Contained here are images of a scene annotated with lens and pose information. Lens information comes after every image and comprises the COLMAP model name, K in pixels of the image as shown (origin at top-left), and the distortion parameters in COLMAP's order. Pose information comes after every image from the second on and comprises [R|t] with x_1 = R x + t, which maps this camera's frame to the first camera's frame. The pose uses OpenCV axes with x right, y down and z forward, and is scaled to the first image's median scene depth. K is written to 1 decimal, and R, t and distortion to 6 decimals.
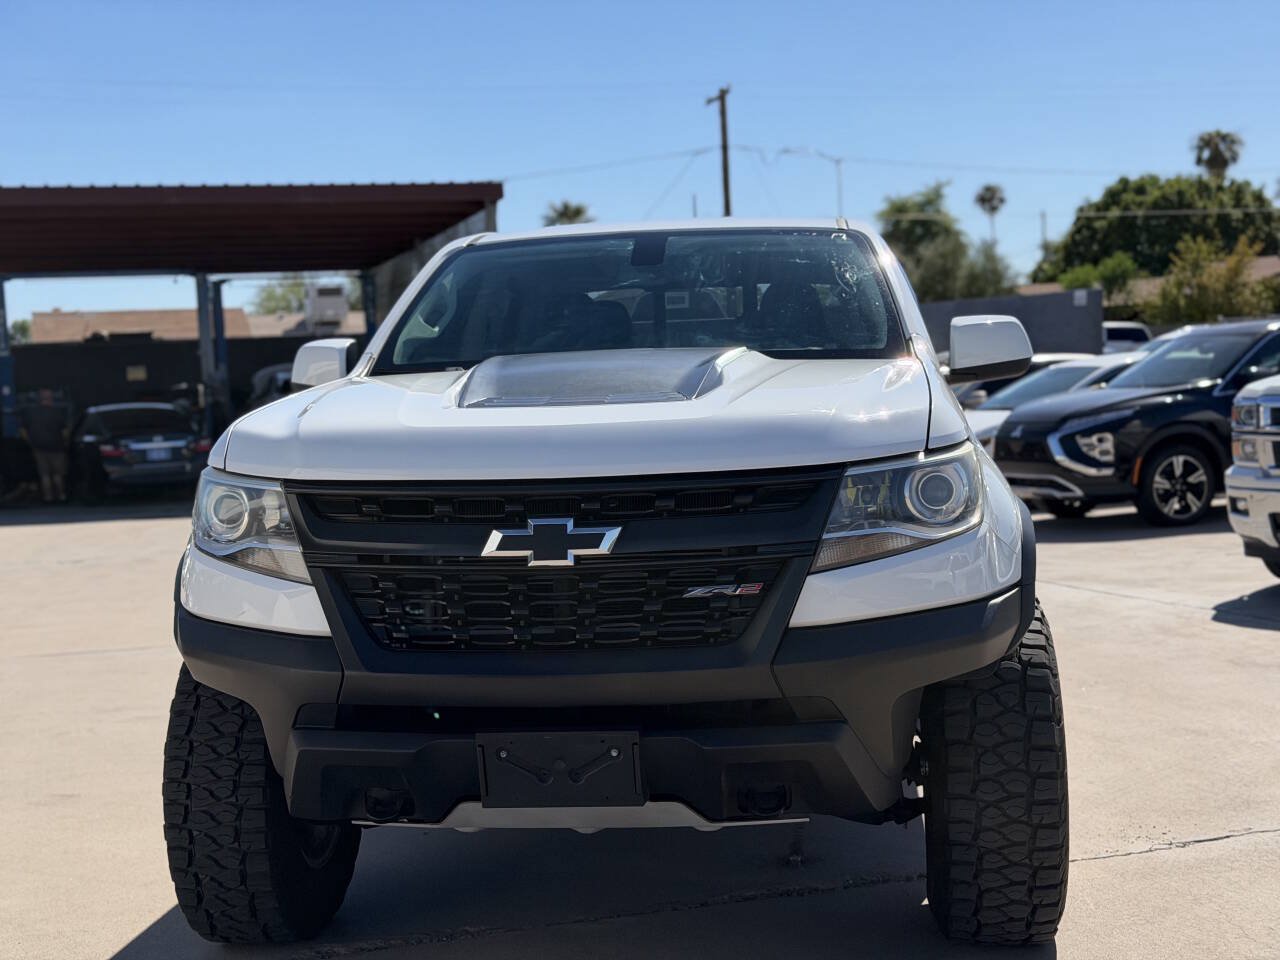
lens RADIAL K [[1803.4, 0, 640.0], [0, 1803.4, 480.0], [0, 0, 1]] dist [0.176771, -0.355536]
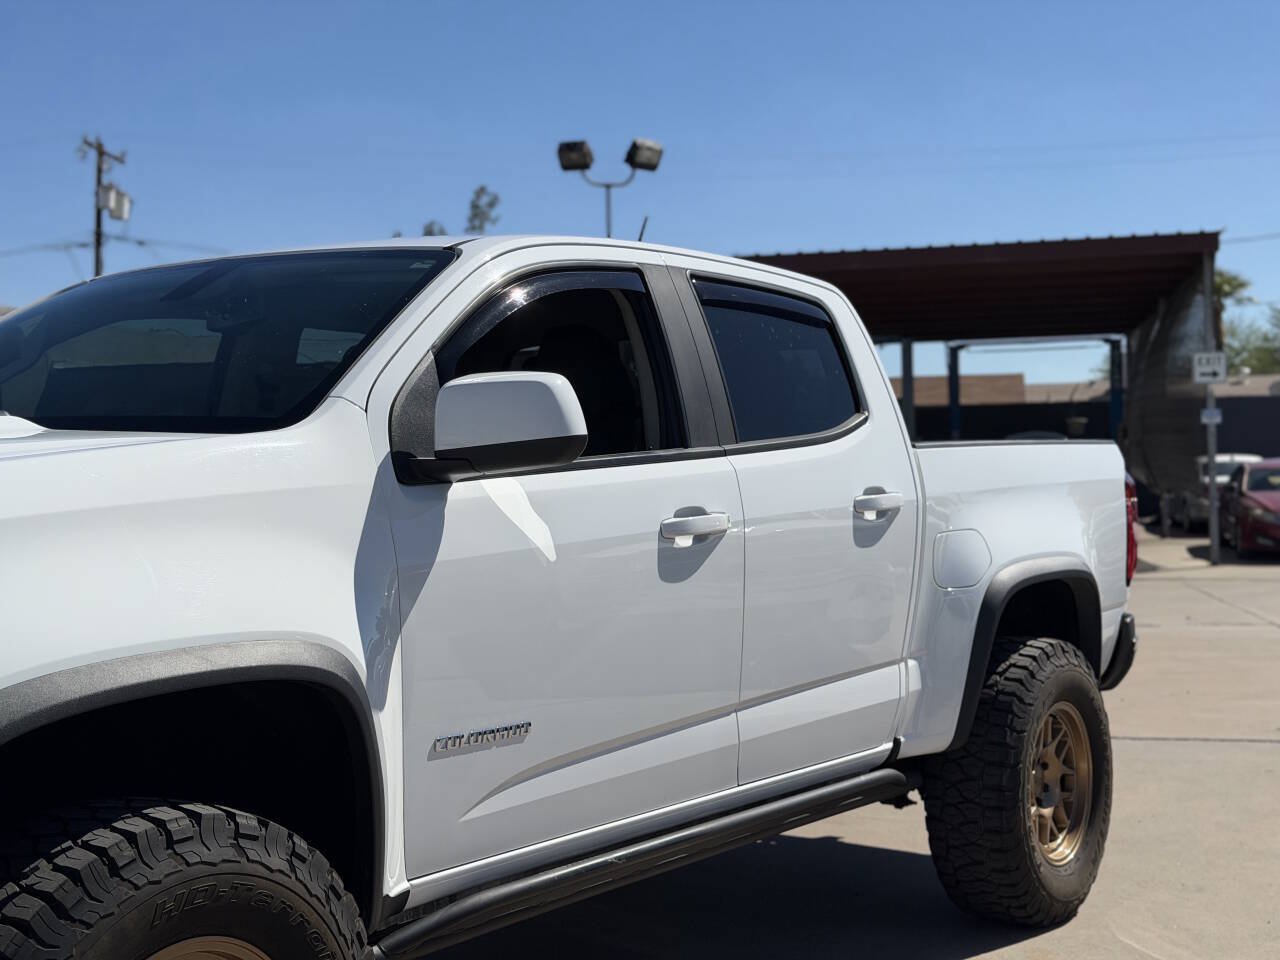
lens RADIAL K [[1803.4, 0, 640.0], [0, 1803.4, 480.0], [0, 0, 1]] dist [0.176771, -0.355536]
pose [[0.871100, 0.033098, -0.489989, 0.055125], [-0.051642, 0.998368, -0.024369, -0.003875], [0.488382, 0.046532, 0.871388, 0.046119]]
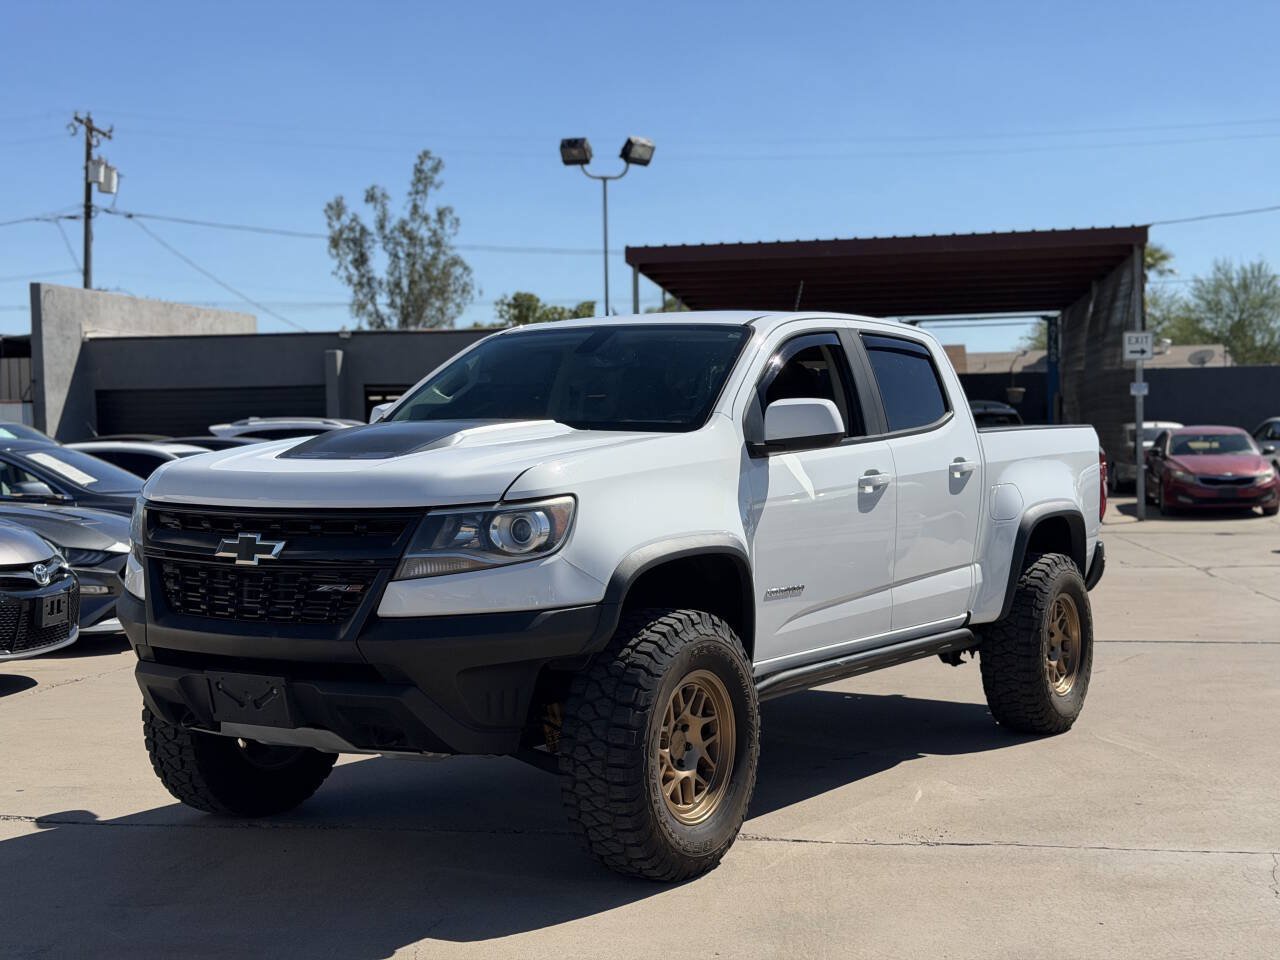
lens RADIAL K [[1875.0, 0, 640.0], [0, 1875.0, 480.0], [0, 0, 1]] dist [0.142764, -0.074746]
pose [[0.894625, 0.043688, -0.444677, 0.066442], [-0.051843, 0.998636, -0.006187, -0.002163], [0.443800, 0.028589, 0.895670, -0.019632]]
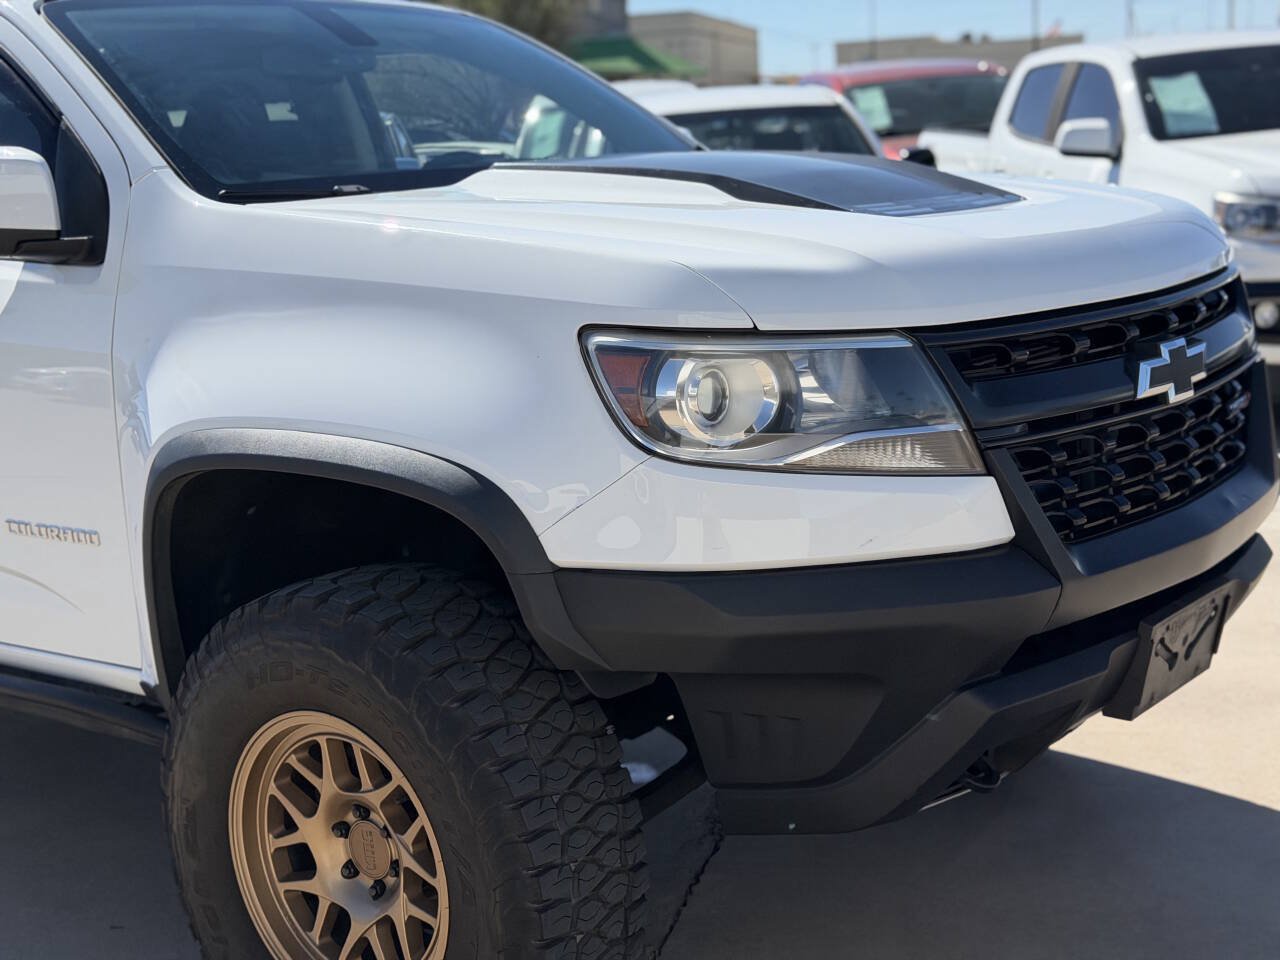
lens RADIAL K [[1786.2, 0, 640.0], [0, 1786.2, 480.0], [0, 0, 1]] dist [0.095297, 0.008722]
pose [[0.511412, -0.148014, 0.846493, -0.059262], [0.090690, 0.988850, 0.118114, -0.002287], [-0.854537, 0.016364, 0.519133, 0.055181]]
